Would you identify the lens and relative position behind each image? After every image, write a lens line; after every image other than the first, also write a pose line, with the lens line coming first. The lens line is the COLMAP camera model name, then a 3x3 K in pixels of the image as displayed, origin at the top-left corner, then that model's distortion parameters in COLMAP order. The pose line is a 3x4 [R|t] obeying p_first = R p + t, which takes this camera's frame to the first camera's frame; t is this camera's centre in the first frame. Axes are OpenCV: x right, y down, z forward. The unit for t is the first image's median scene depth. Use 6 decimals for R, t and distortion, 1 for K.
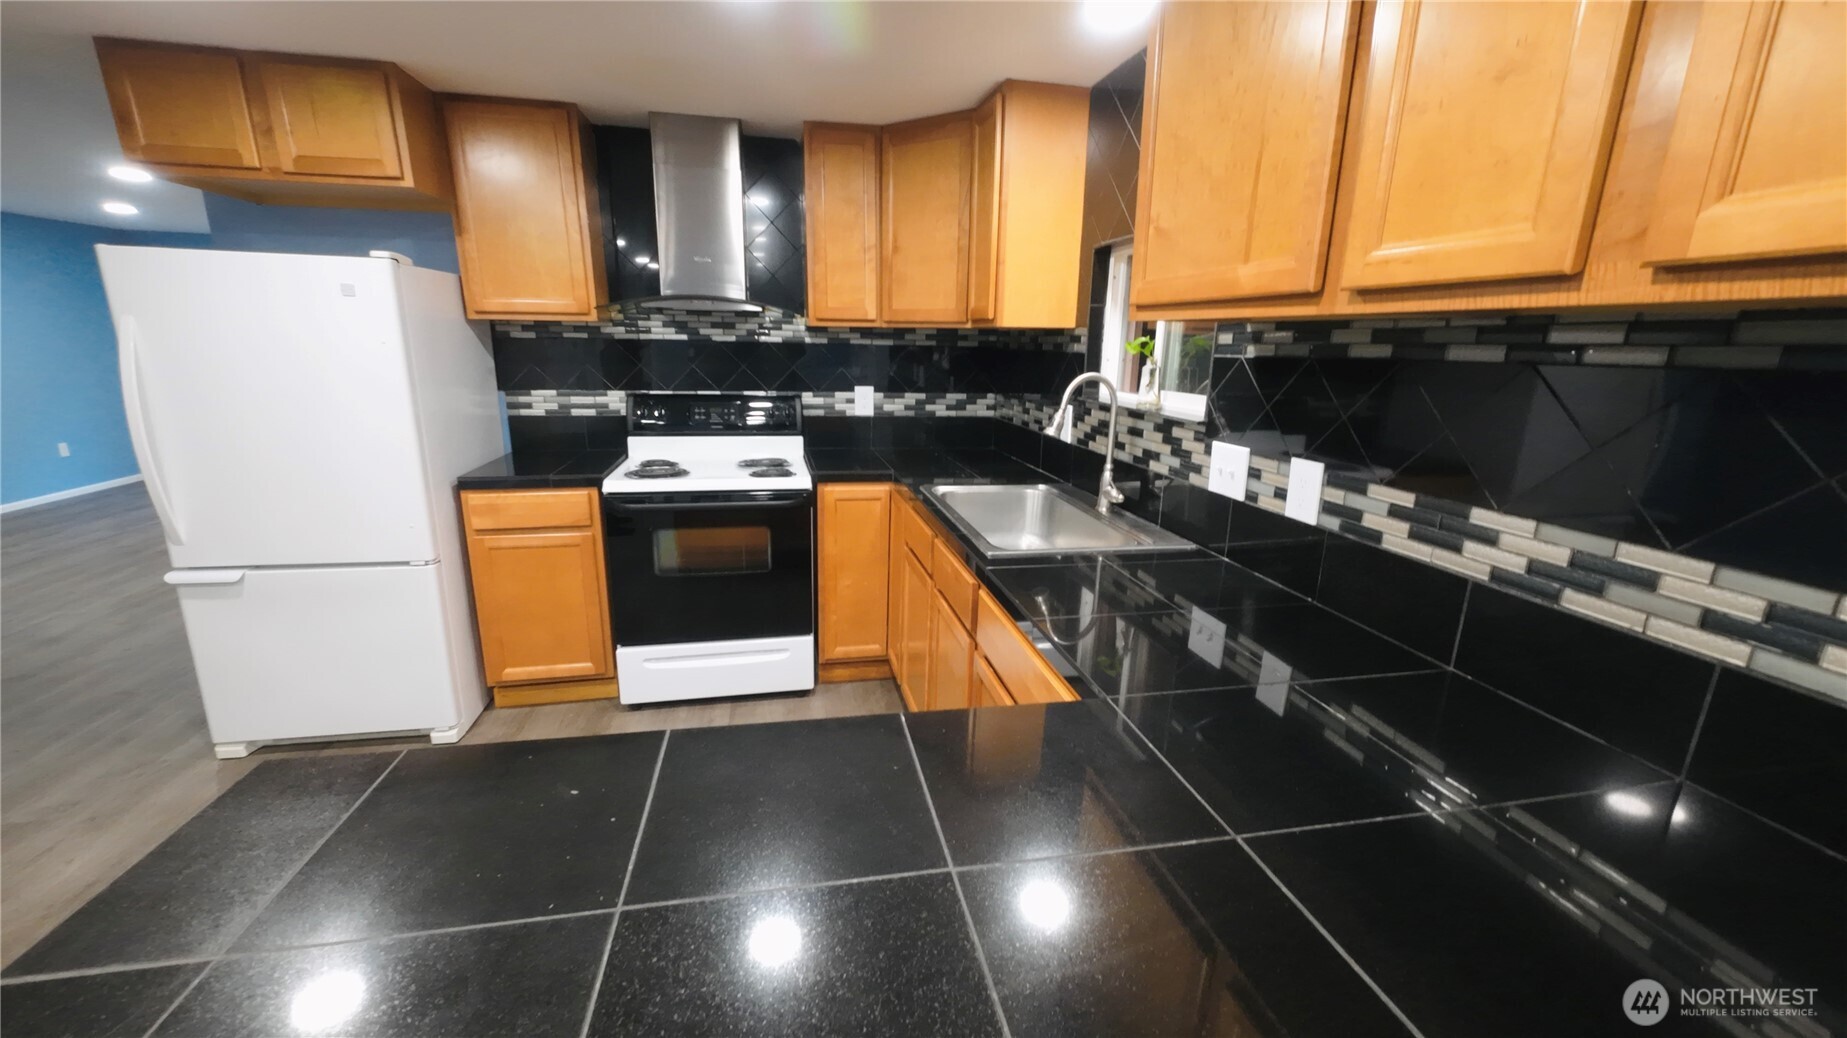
lens RADIAL K [[703.6, 0, 918.2], [0, 703.6, 519.1], [0, 0, 1]] dist [0.001958, 0.000158]
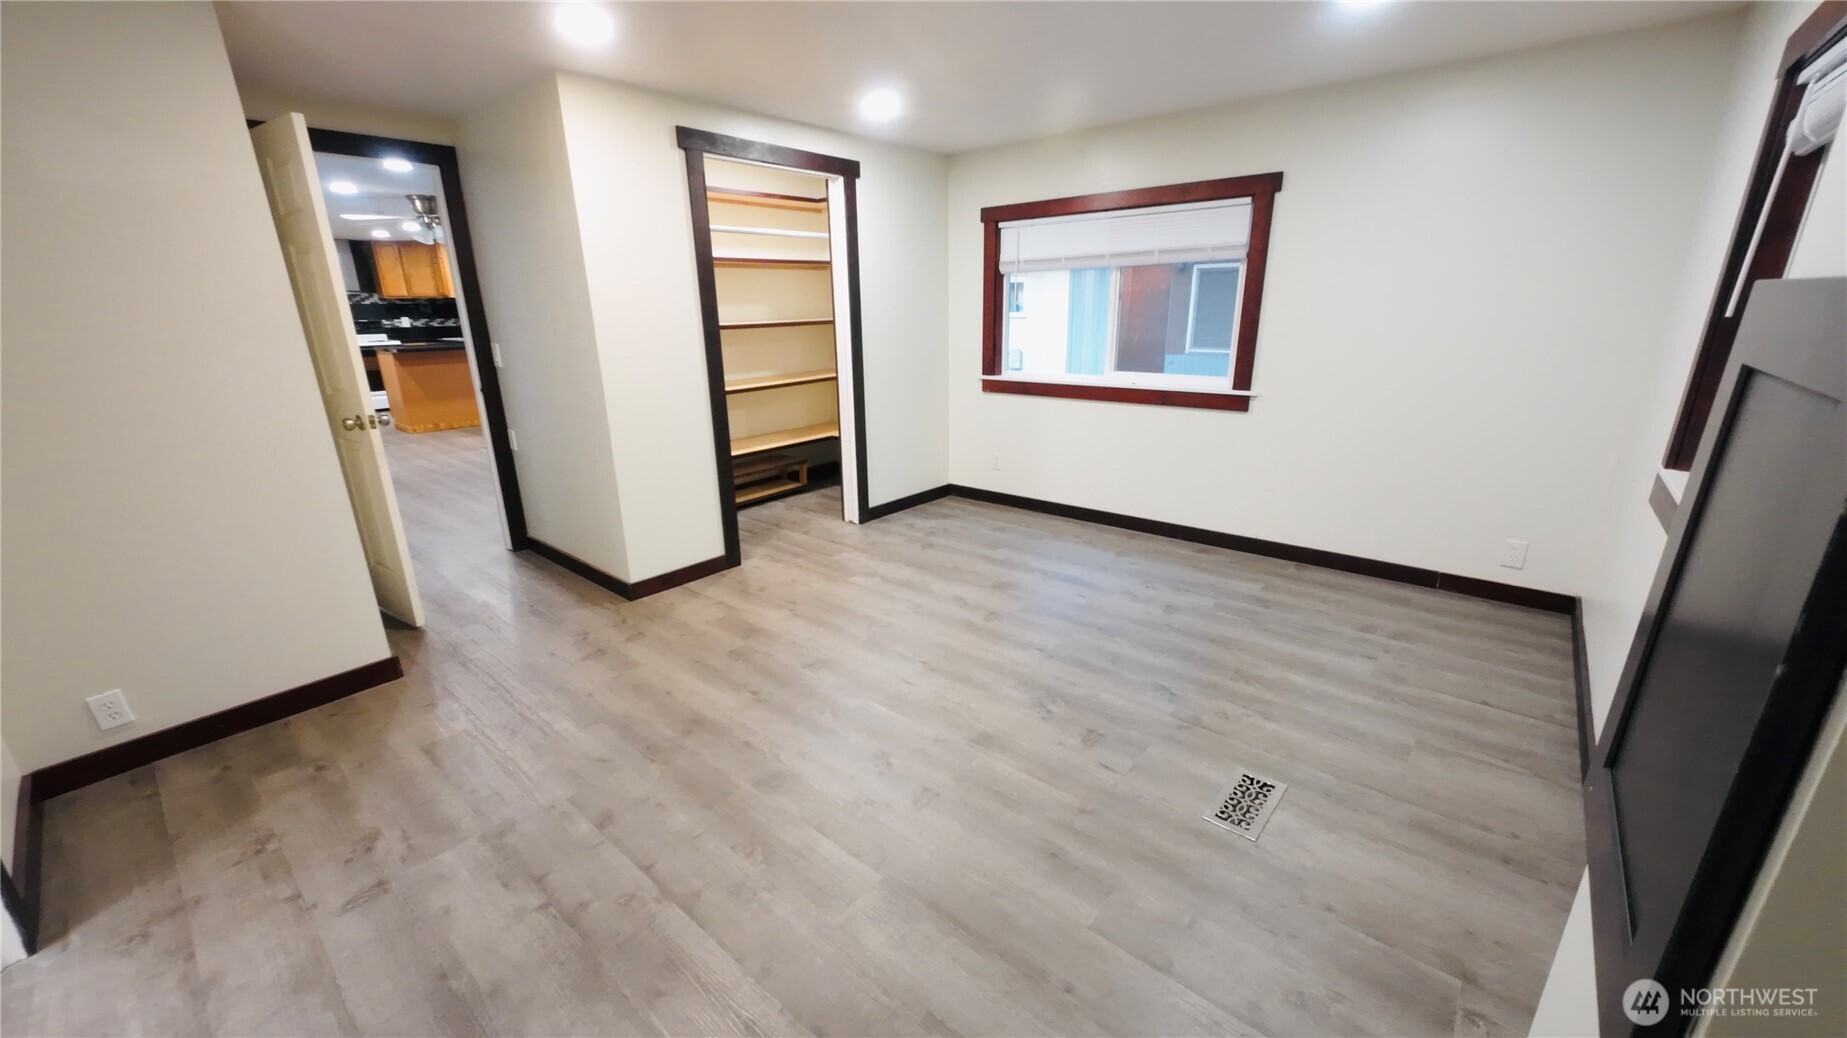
lens RADIAL K [[703.6, 0, 918.2], [0, 703.6, 519.1], [0, 0, 1]] dist [0.001958, 0.000158]
pose [[0.785180, -0.210834, 0.582272, -0.328955], [0.176486, 0.977451, 0.115937, 0.806436], [-0.593586, 0.011731, 0.804685, -3.173619]]
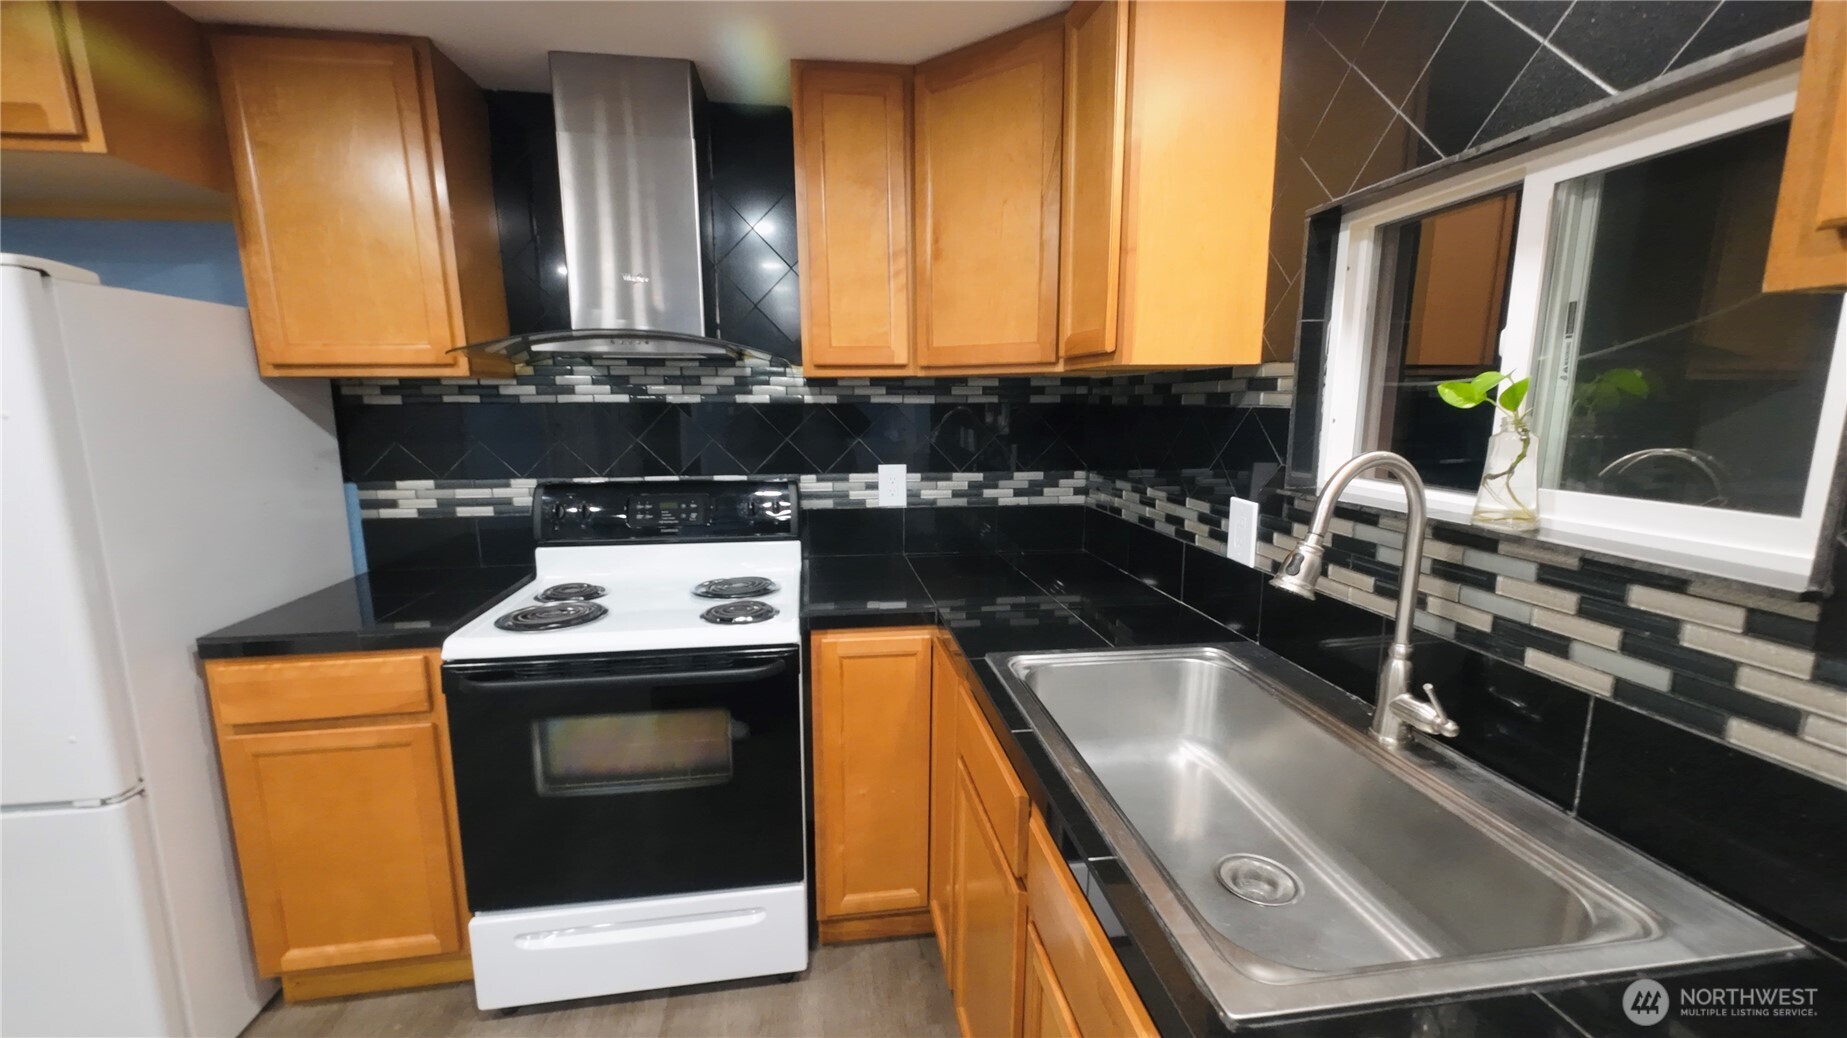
lens RADIAL K [[703.6, 0, 918.2], [0, 703.6, 519.1], [0, 0, 1]] dist [0.001958, 0.000158]
pose [[0.998001, -0.011741, -0.062103, -0.011765], [0.006586, 0.996563, -0.082576, -0.089259], [0.062859, 0.082001, 0.994648, 0.371144]]
